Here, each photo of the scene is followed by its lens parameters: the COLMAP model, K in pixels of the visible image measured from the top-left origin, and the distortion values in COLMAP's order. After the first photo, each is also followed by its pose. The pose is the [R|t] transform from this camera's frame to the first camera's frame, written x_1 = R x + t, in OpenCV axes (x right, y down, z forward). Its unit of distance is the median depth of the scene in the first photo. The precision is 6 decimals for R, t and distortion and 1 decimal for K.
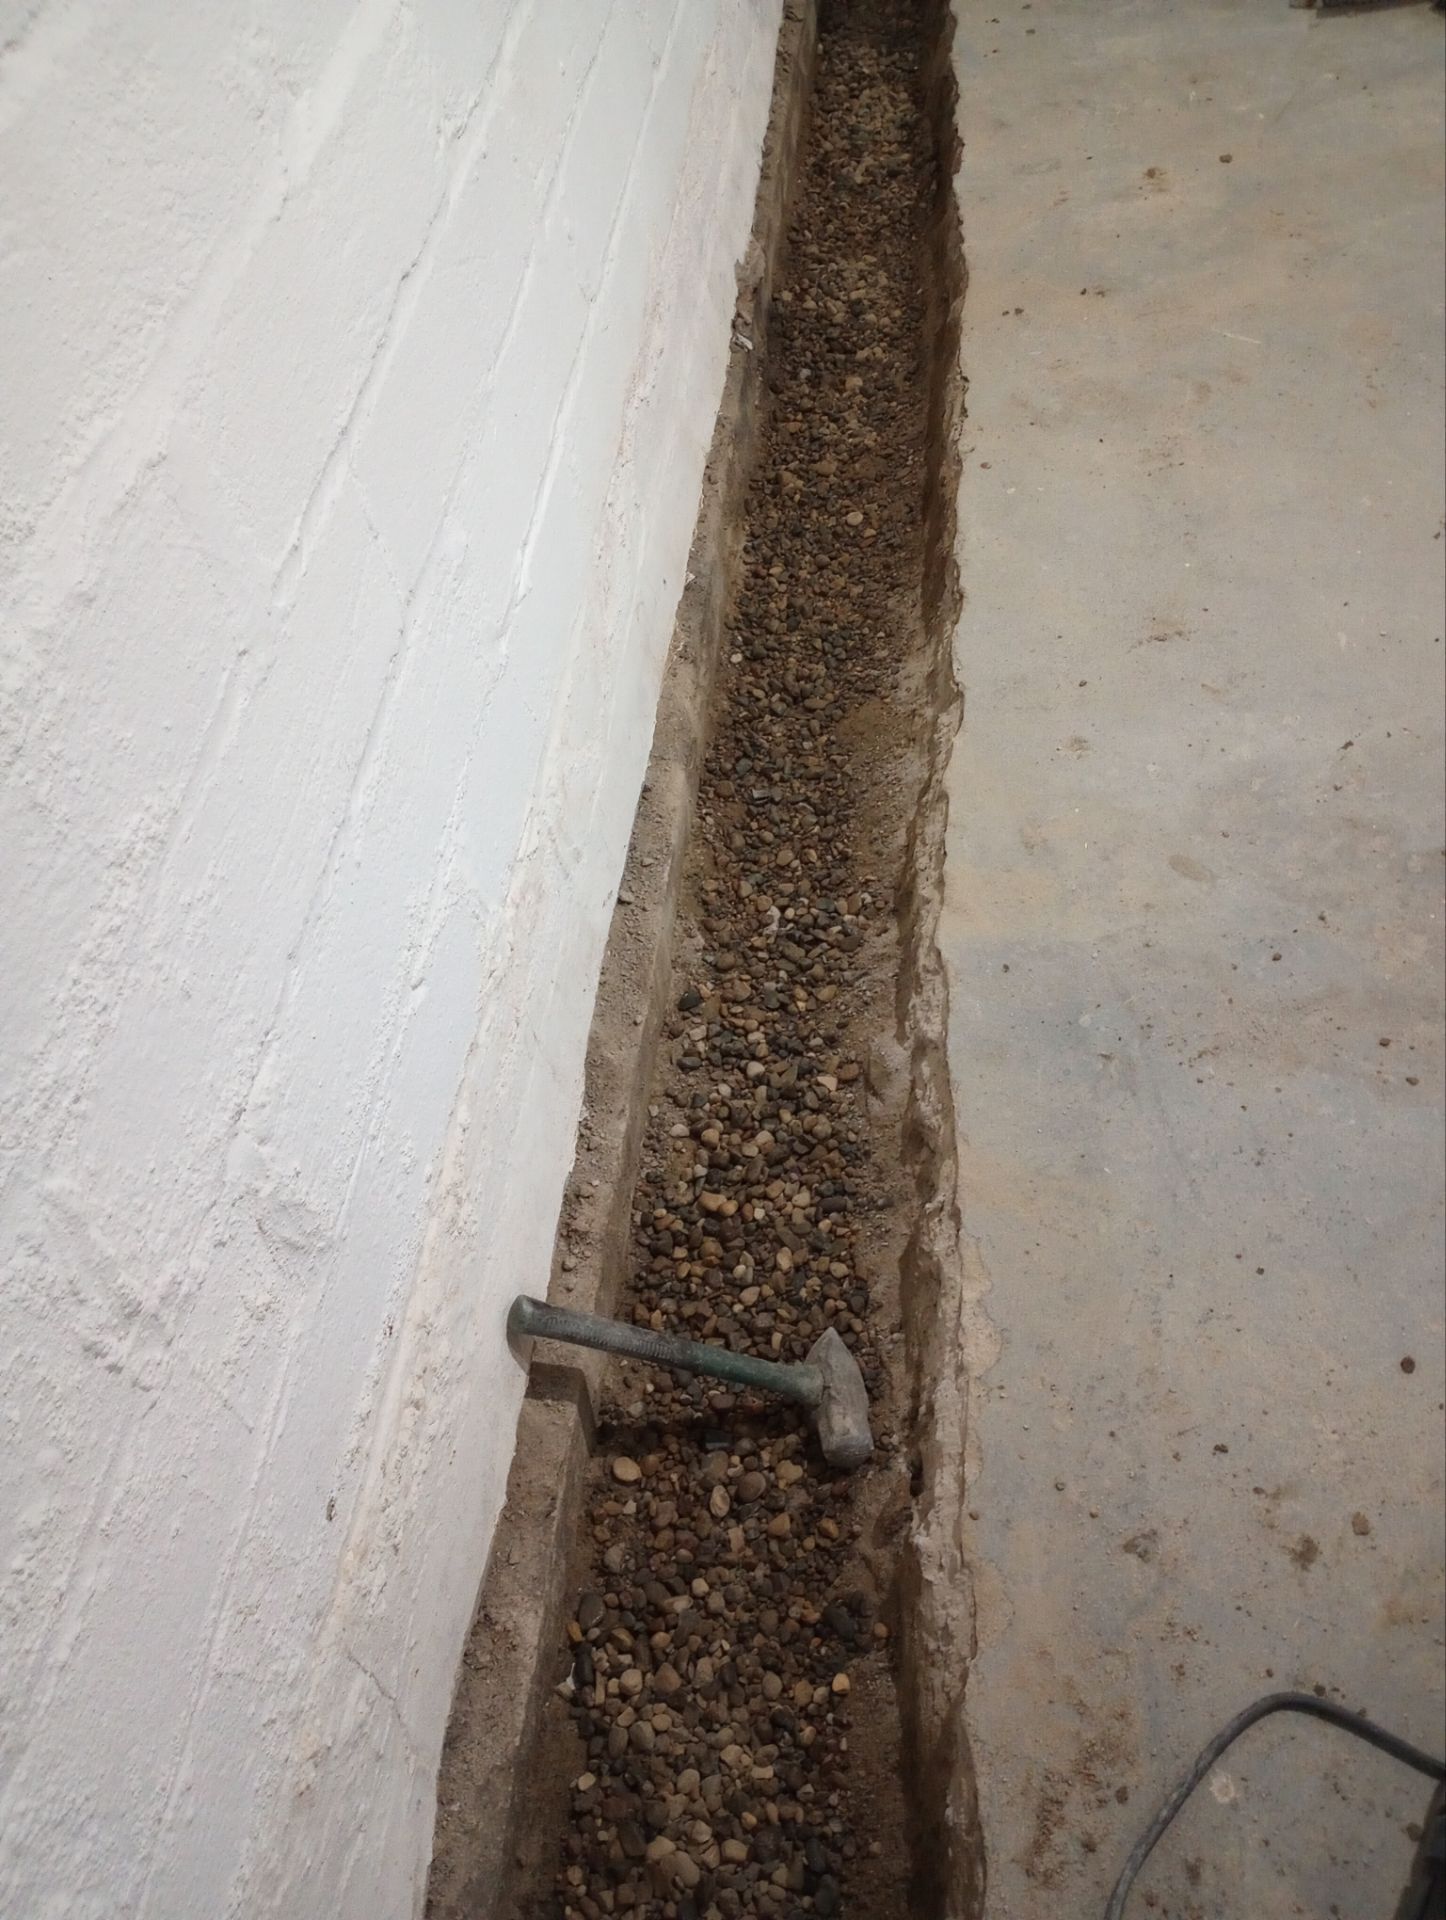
lens RADIAL K [[1594.0, 0, 718.8], [0, 1594.0, 960.3], [0, 0, 1]] dist [0.074353, -0.088123]
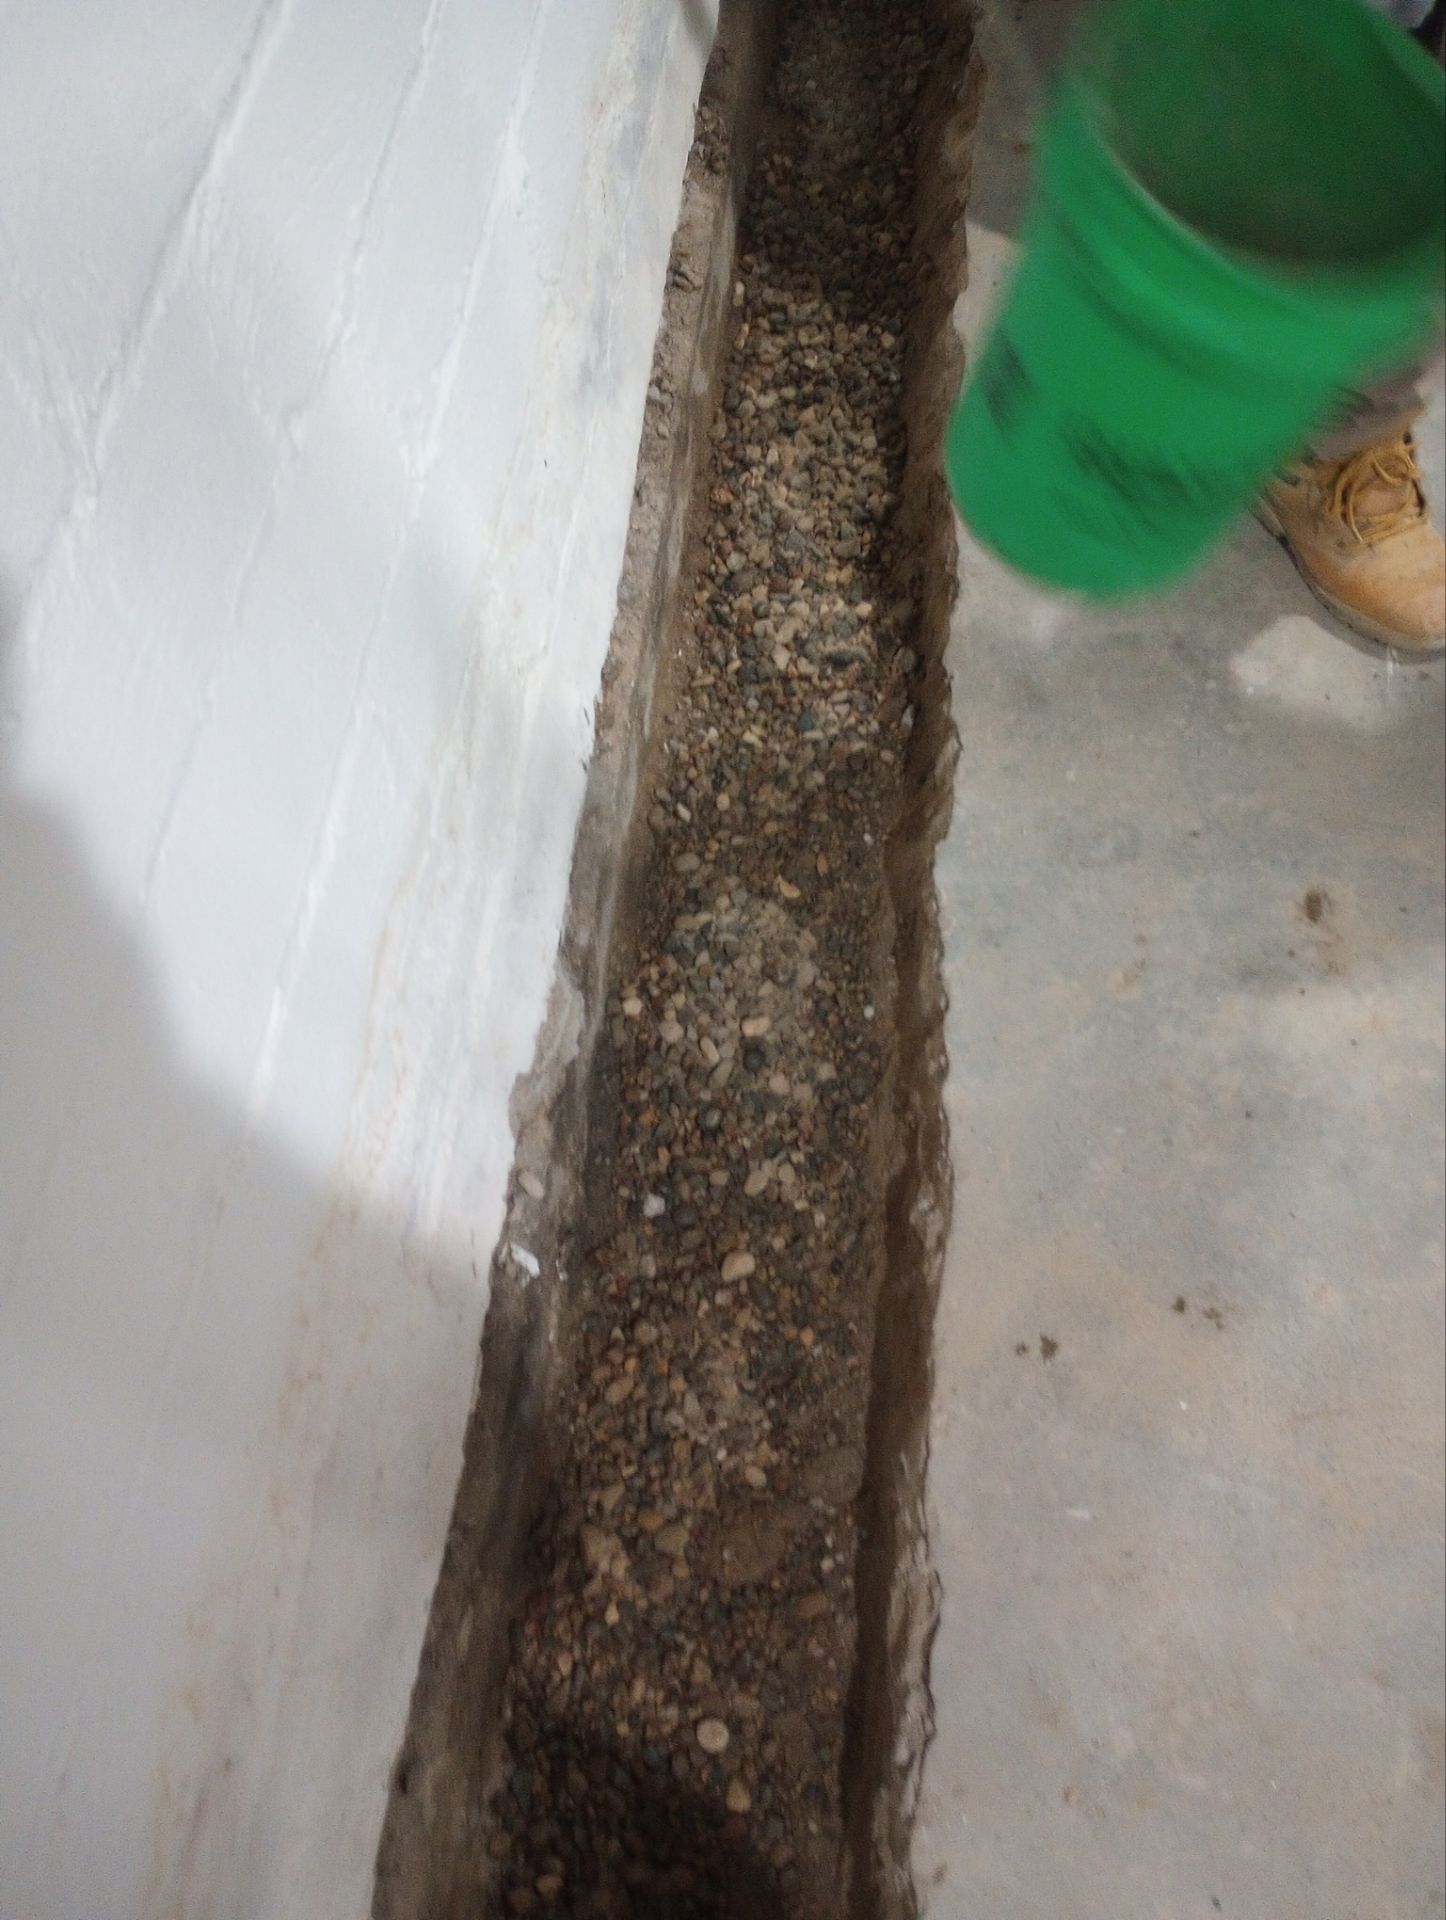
lens RADIAL K [[1594.0, 0, 721.9], [0, 1594.0, 961.1], [0, 0, 1]] dist [0.074353, -0.088123]
pose [[0.999790, 0.017183, 0.011138, 0.061149], [-0.018808, 0.985664, 0.167671, -0.476436], [-0.008097, -0.167846, 0.985780, 0.419482]]
